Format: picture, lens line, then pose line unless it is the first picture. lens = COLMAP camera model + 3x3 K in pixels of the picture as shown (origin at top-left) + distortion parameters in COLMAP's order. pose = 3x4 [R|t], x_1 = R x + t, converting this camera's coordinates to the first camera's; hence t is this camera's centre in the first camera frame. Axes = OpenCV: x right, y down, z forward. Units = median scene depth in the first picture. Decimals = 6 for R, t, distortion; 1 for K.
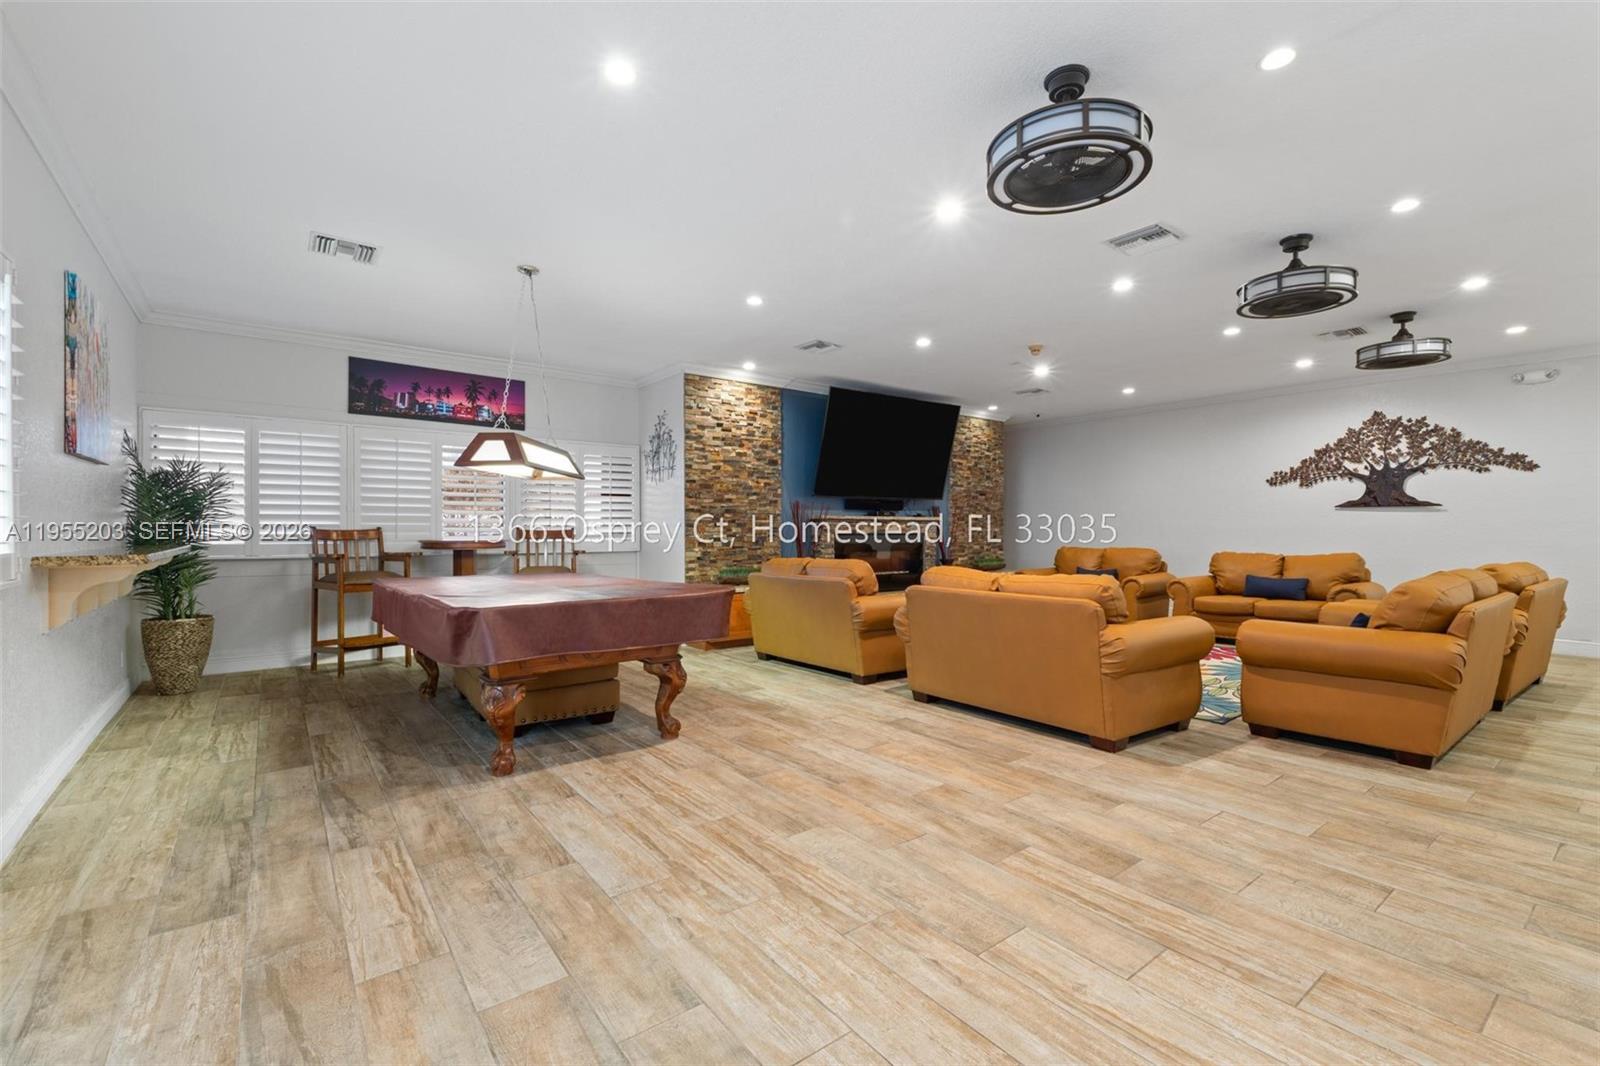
lens RADIAL K [[679.1, 0, 800.0], [0, 679.1, 533.0], [0, 0, 1]] dist [-0.018965, 0.000316]
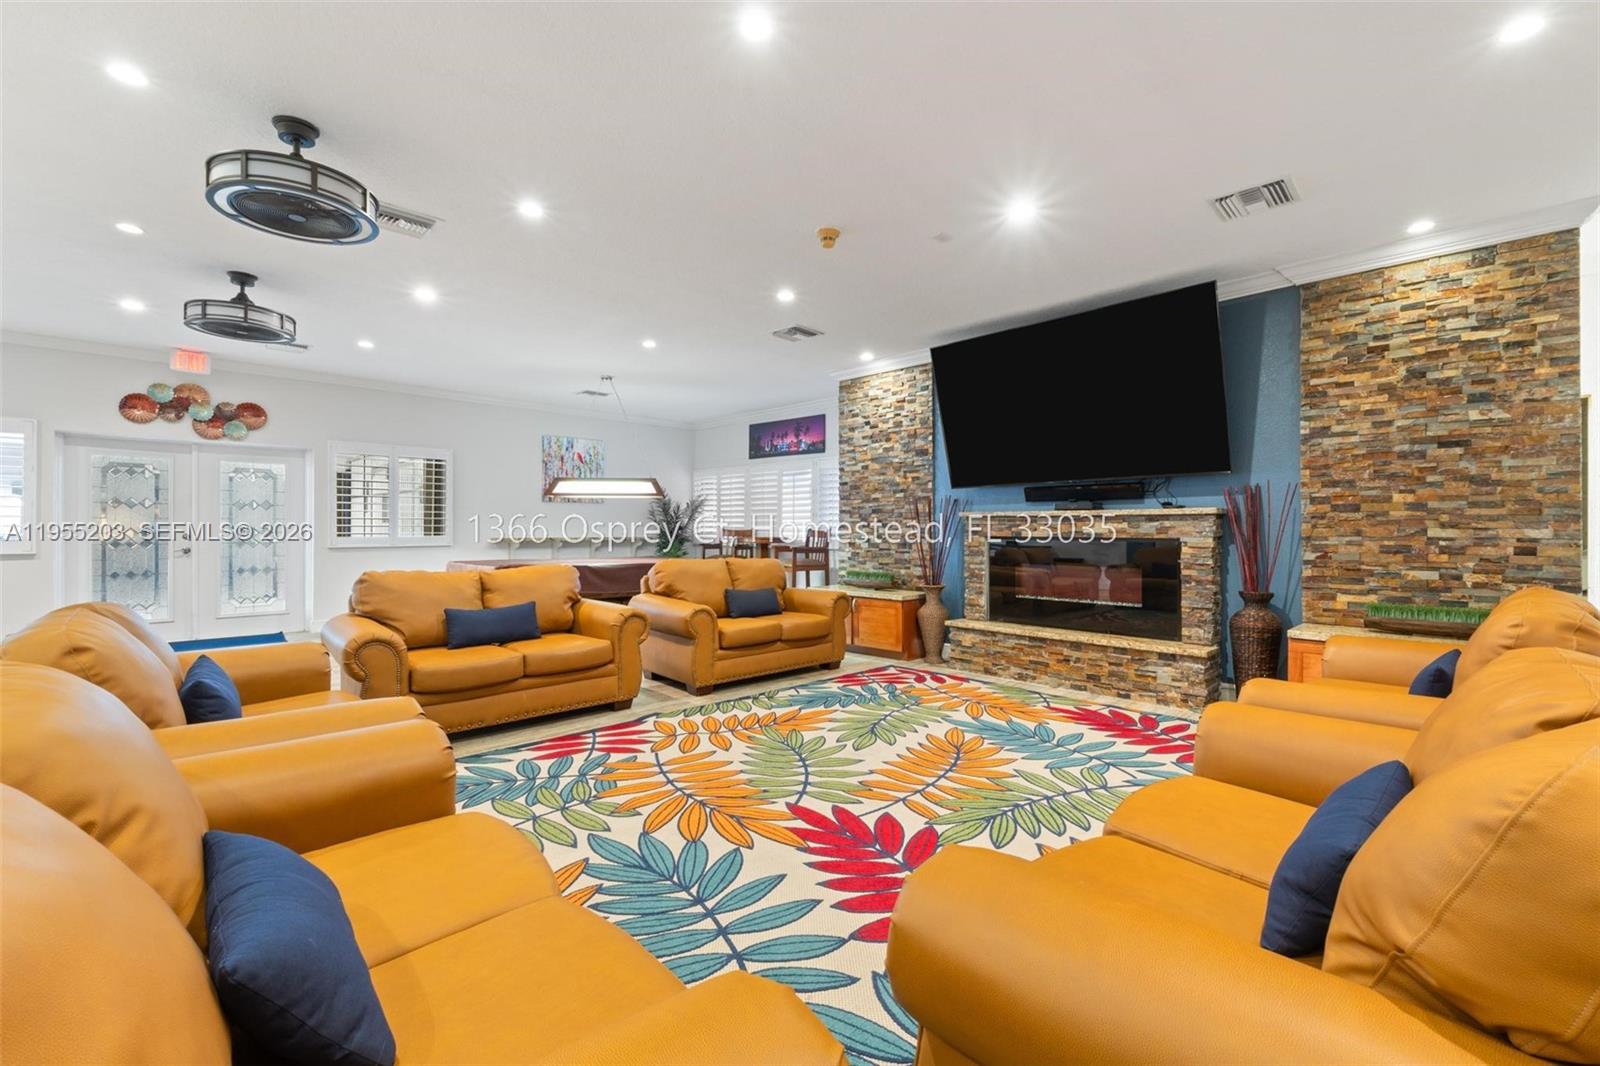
lens RADIAL K [[679.1, 0, 800.0], [0, 679.1, 533.0], [0, 0, 1]] dist [-0.018965, 0.000316]
pose [[0.112262, 0.002935, -0.993674, 0.824313], [-0.011822, 0.999929, 0.001618, -0.001559], [0.993608, 0.011565, 0.112289, 0.779267]]
